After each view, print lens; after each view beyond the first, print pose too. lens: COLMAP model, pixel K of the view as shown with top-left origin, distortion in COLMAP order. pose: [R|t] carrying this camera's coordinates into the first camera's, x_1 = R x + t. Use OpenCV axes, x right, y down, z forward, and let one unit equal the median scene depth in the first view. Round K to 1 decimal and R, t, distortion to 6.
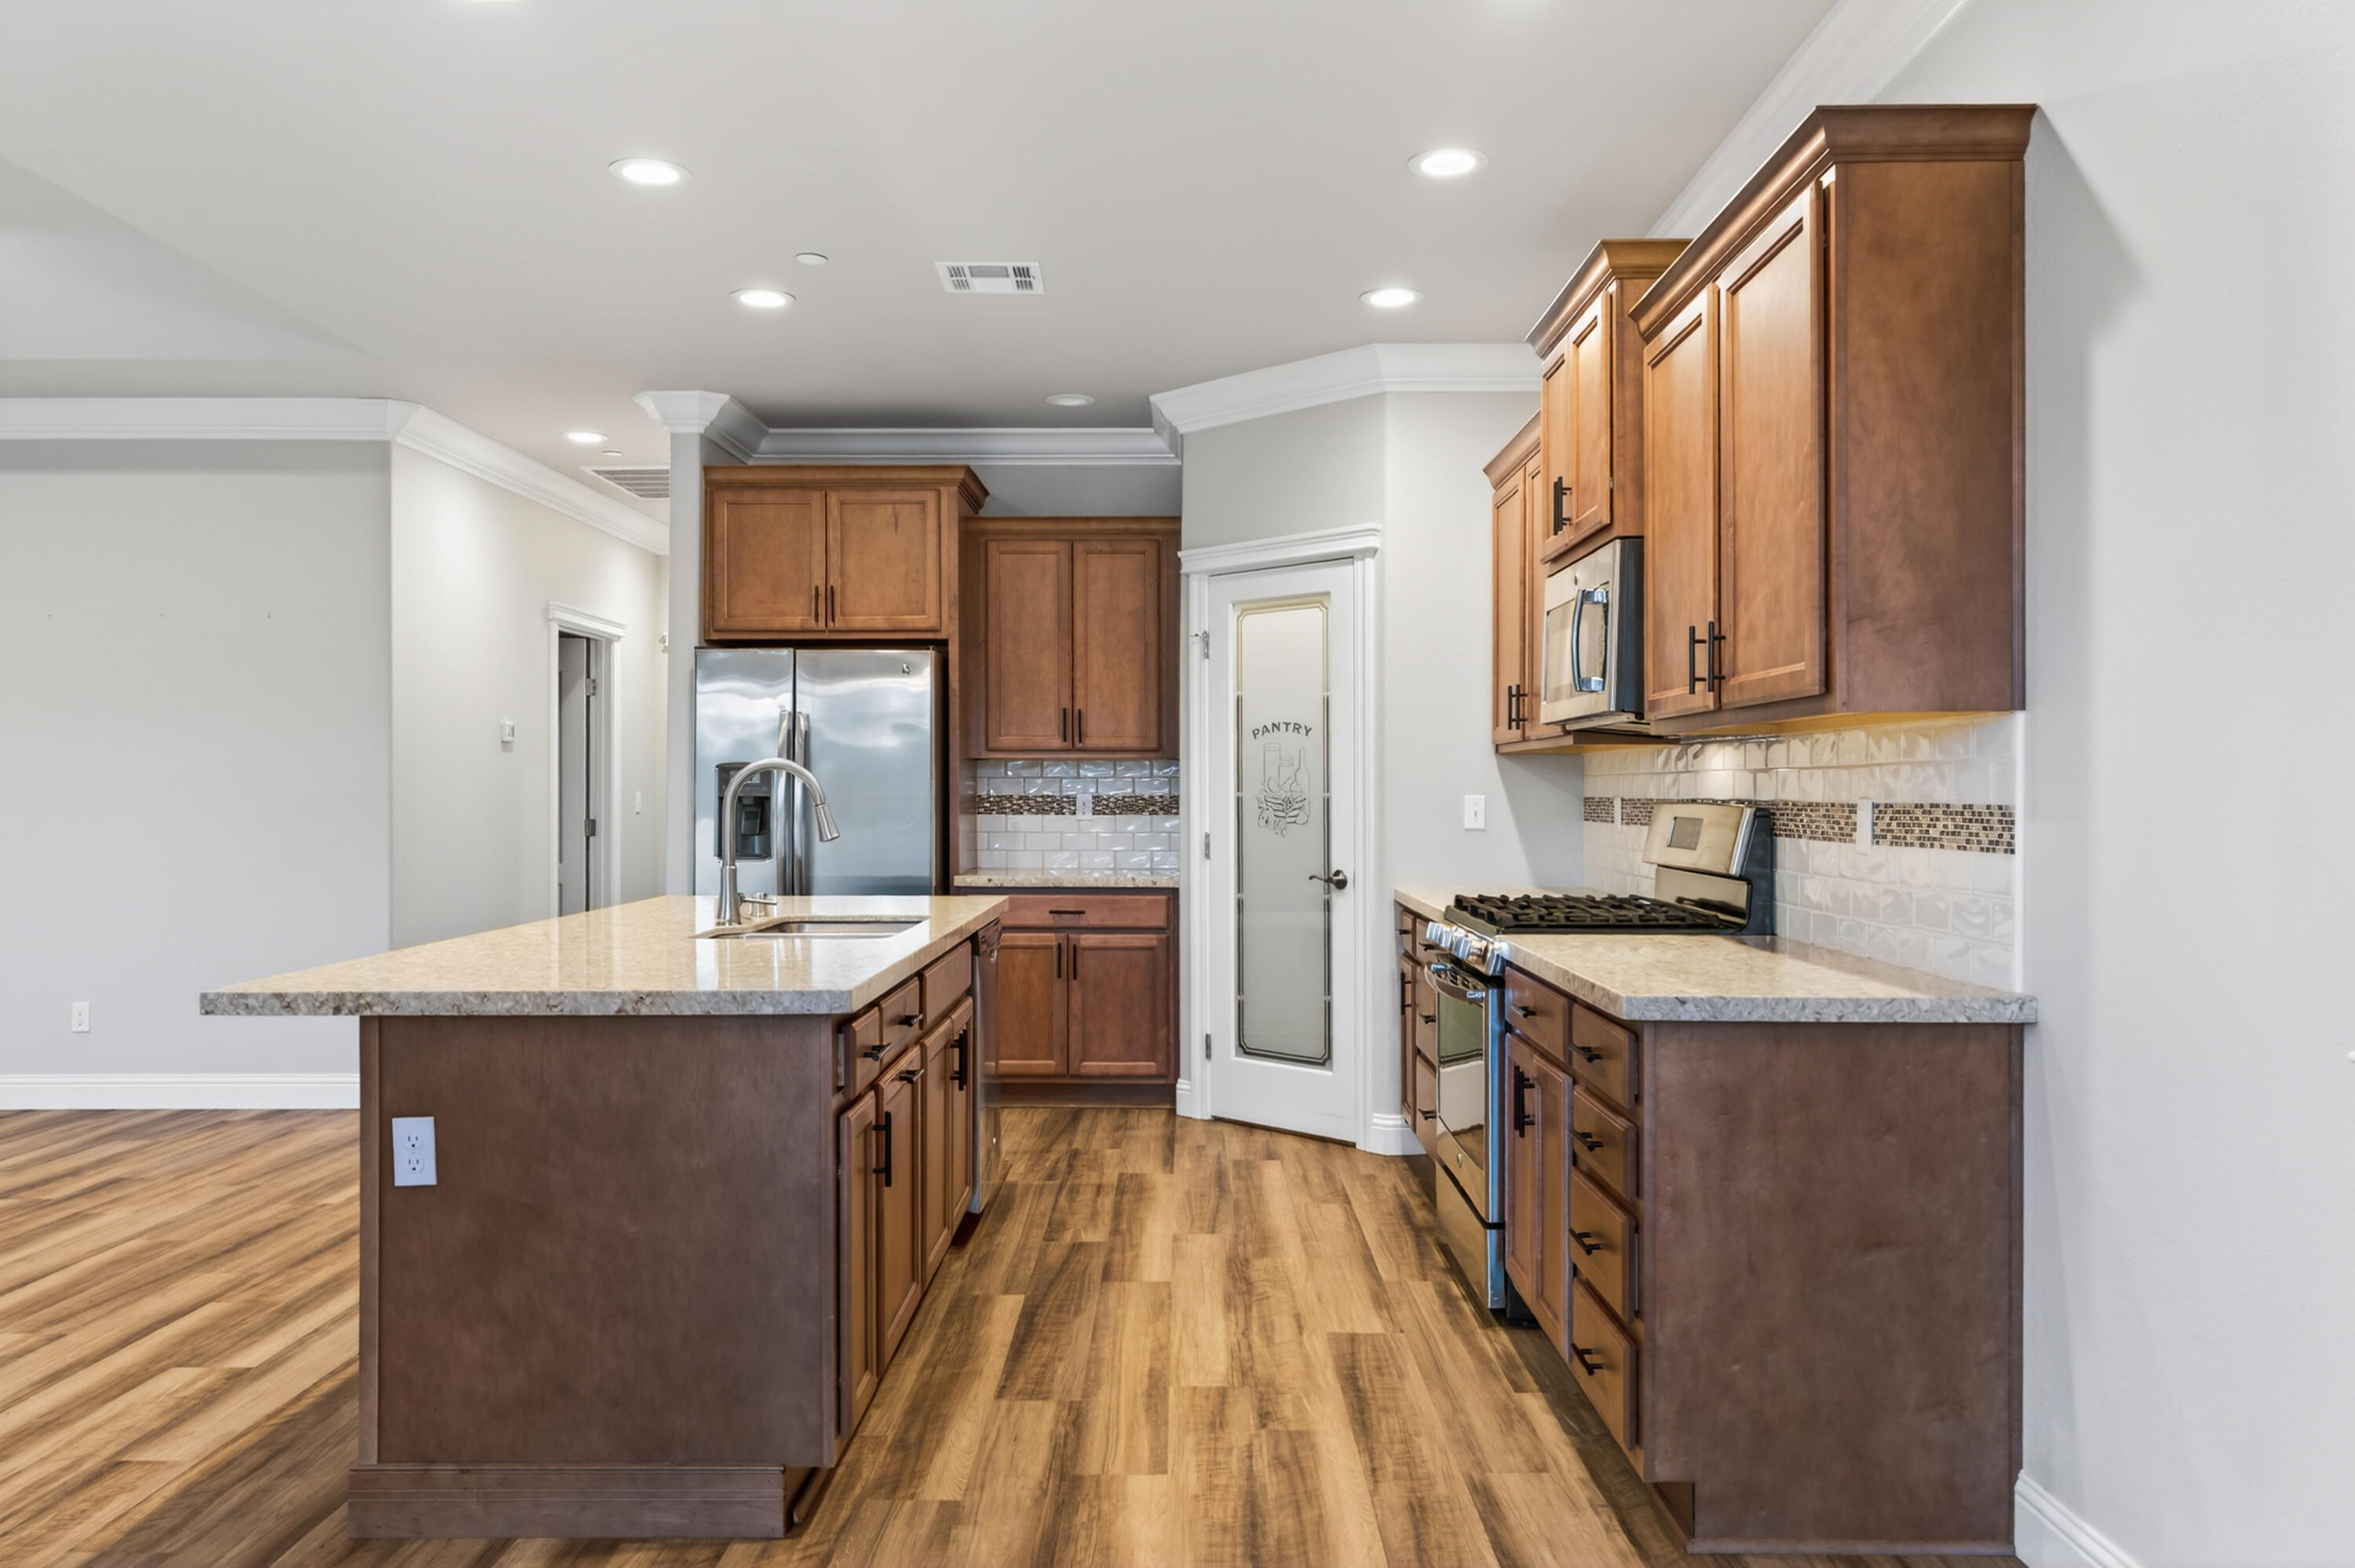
lens RADIAL K [[1719.9, 0, 1169.1], [0, 1719.9, 784.9], [0, 0, 1]] dist [-0.000686, 0.006724]
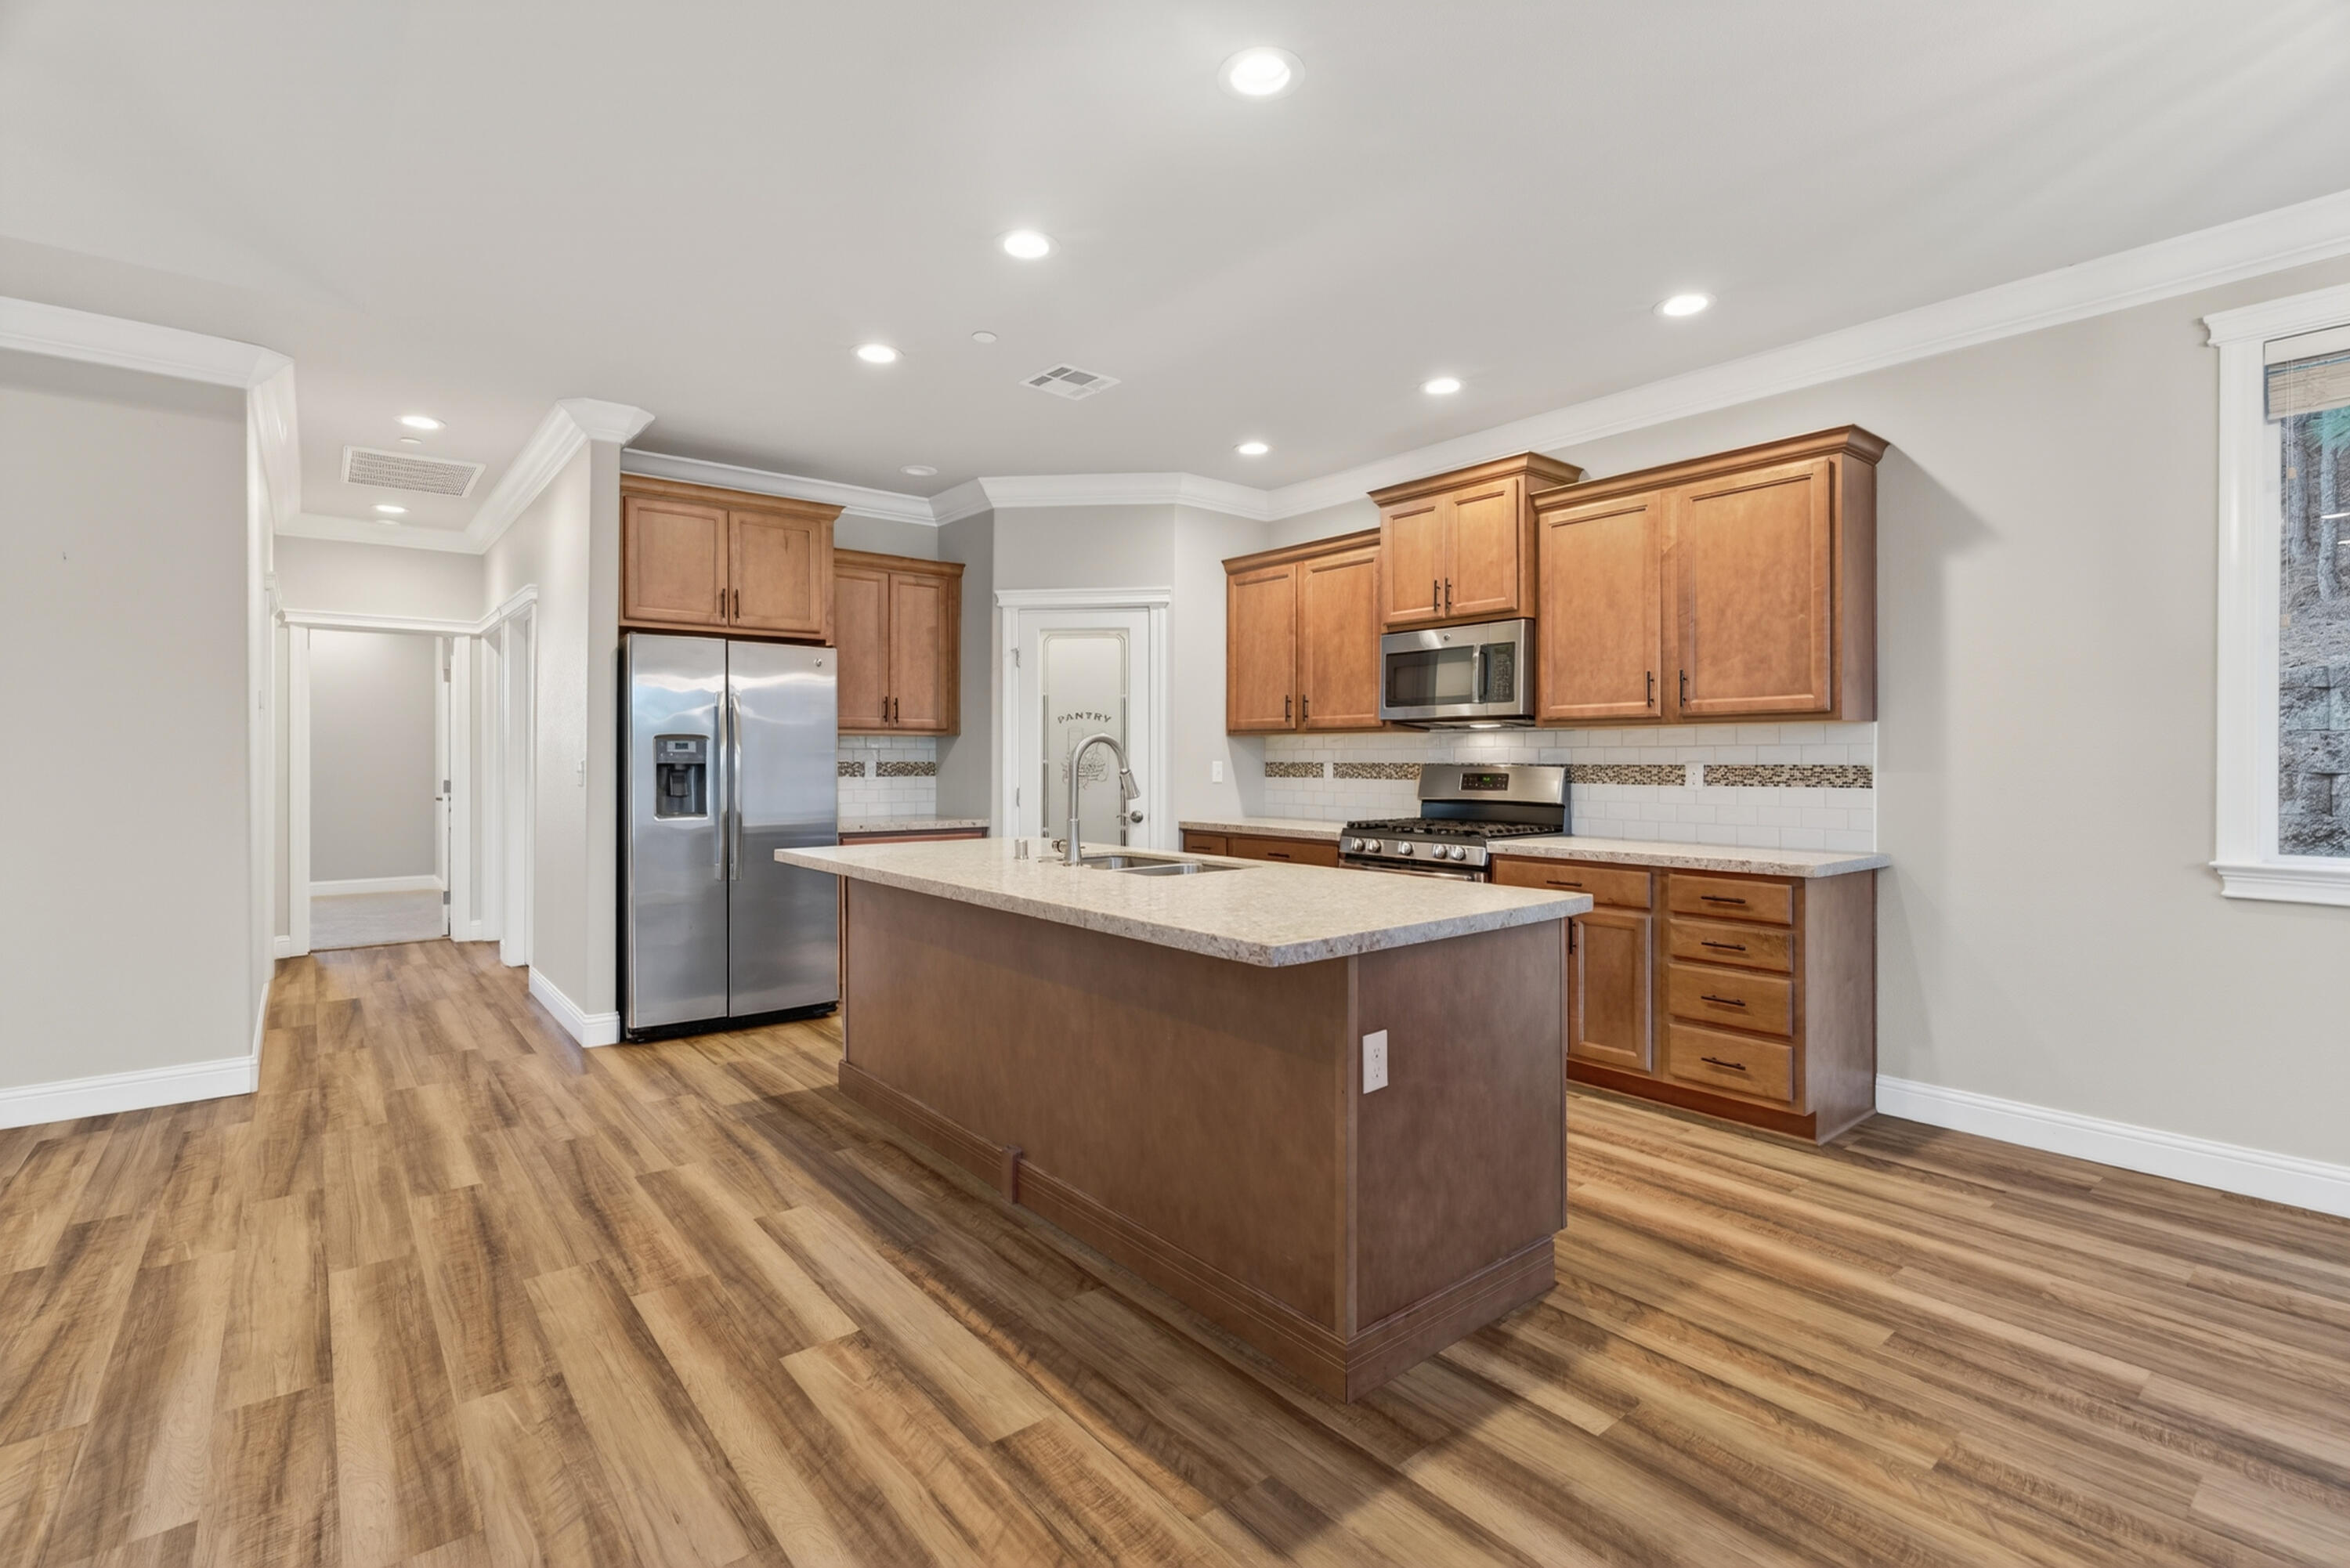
lens RADIAL K [[1065.7, 0, 1160.5], [0, 1065.7, 761.7], [0, 0, 1]] dist [-0.001708, 0.000632]
pose [[0.773433, -0.001579, 0.633876, -0.480630], [-0.002294, 0.999983, 0.005291, 0.001228], [-0.633874, -0.005546, 0.773417, 0.248282]]
